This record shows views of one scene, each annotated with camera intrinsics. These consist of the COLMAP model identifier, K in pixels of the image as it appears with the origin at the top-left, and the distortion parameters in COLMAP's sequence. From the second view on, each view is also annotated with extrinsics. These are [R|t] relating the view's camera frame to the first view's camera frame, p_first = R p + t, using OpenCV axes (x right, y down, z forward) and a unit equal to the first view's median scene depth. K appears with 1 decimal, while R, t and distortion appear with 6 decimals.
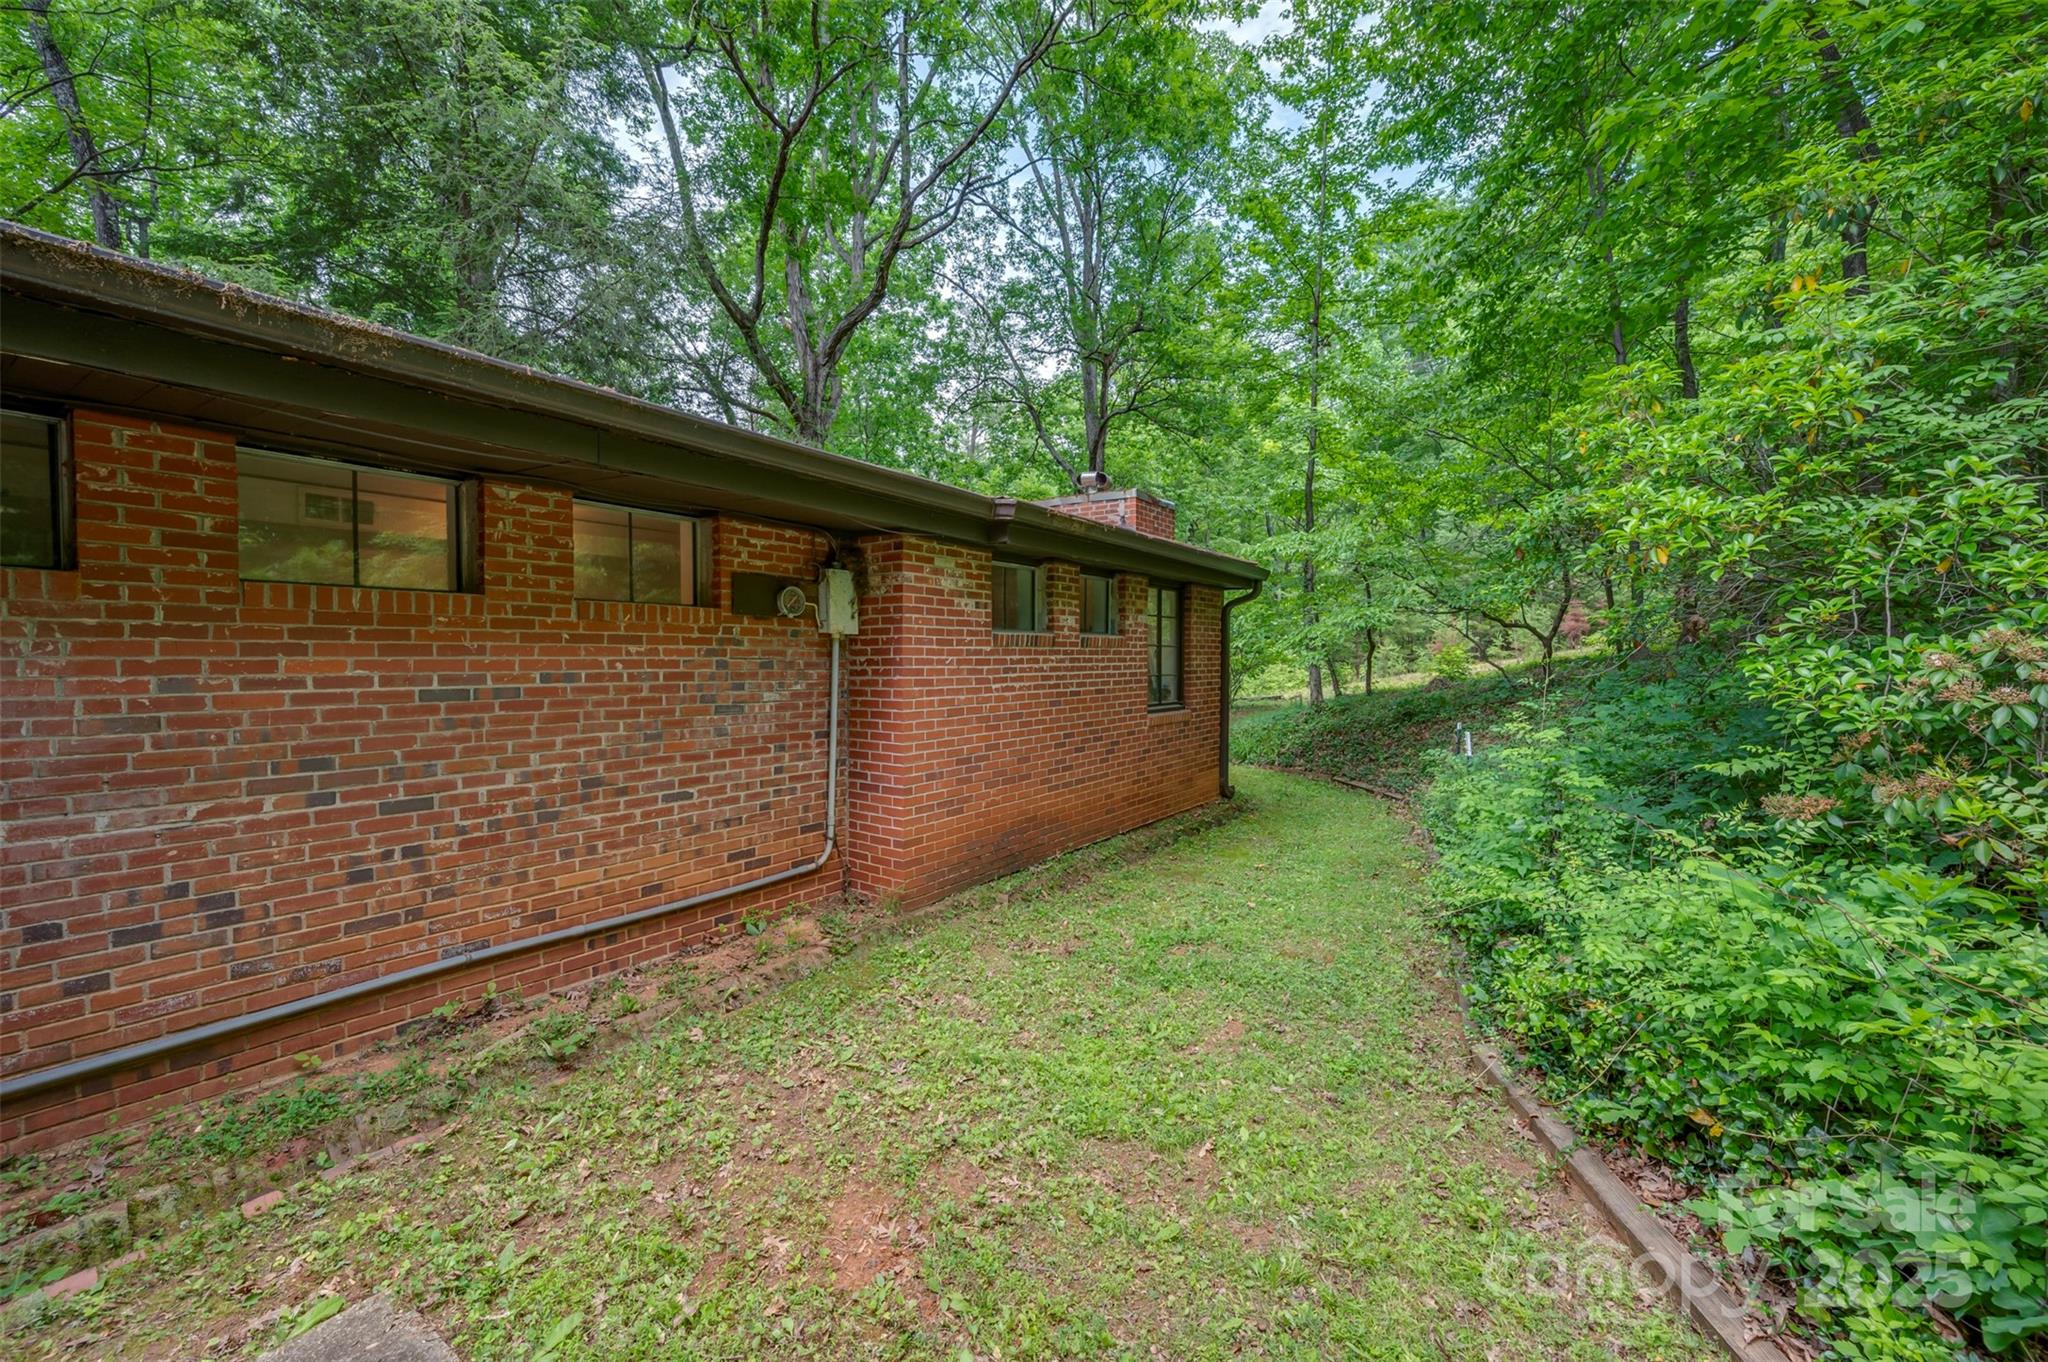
lens RADIAL K [[838.7, 0, 1023.5], [0, 838.7, 671.4], [0, 0, 1]] dist [-0.001255, -0.000045]
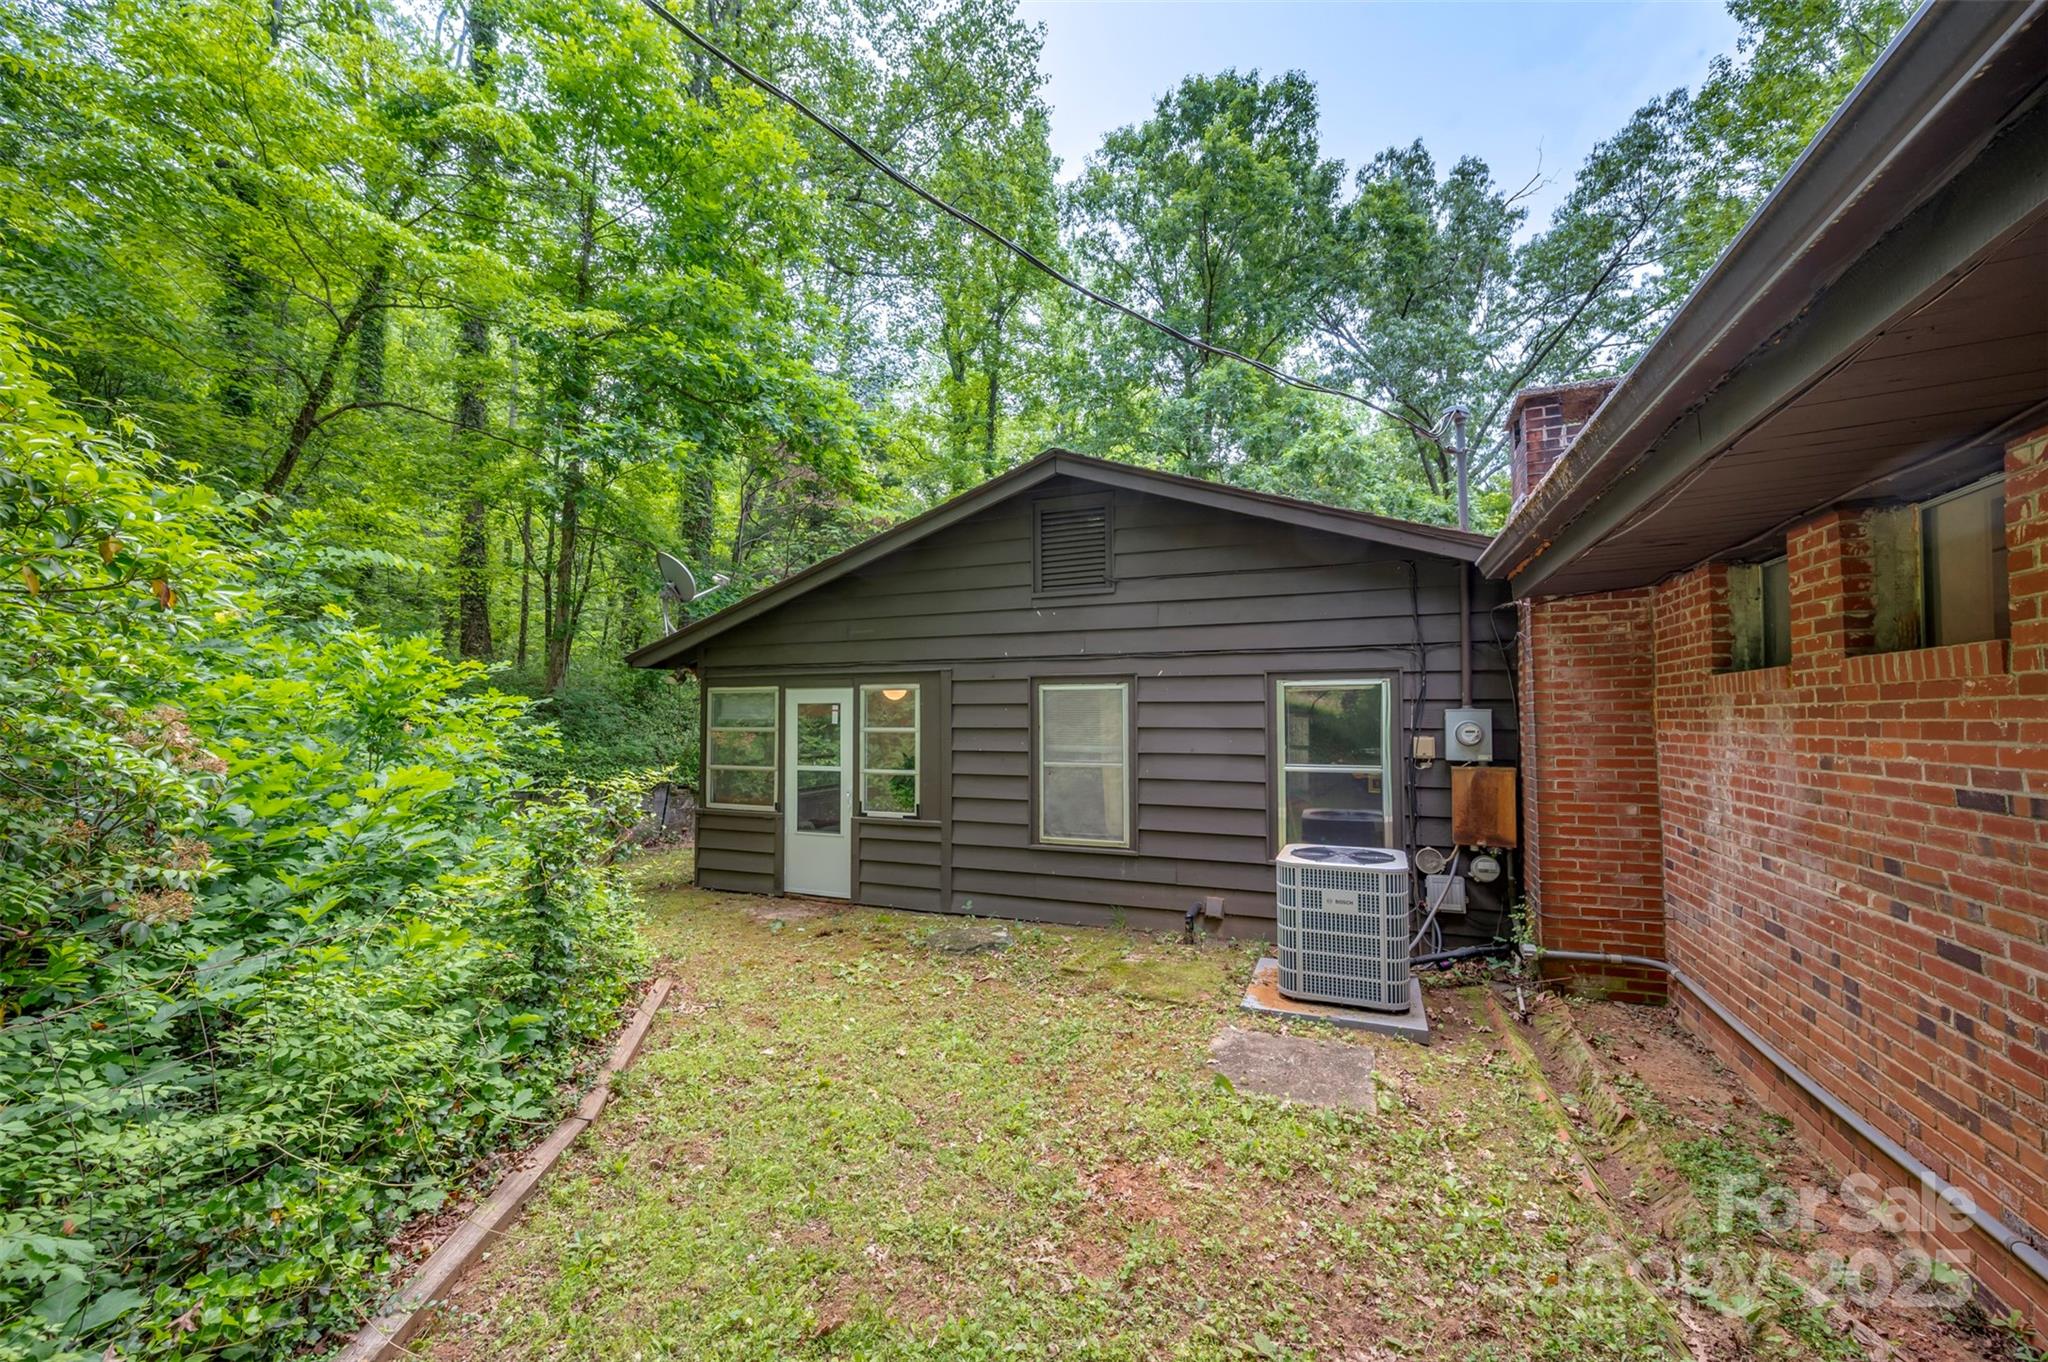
lens RADIAL K [[838.7, 0, 1023.5], [0, 838.7, 671.4], [0, 0, 1]] dist [-0.001255, -0.000045]
pose [[-0.984883, -0.022799, -0.171716, 0.162660], [-0.016047, 0.999046, -0.040608, -0.036234], [0.172478, -0.037239, -0.984309, 1.626405]]
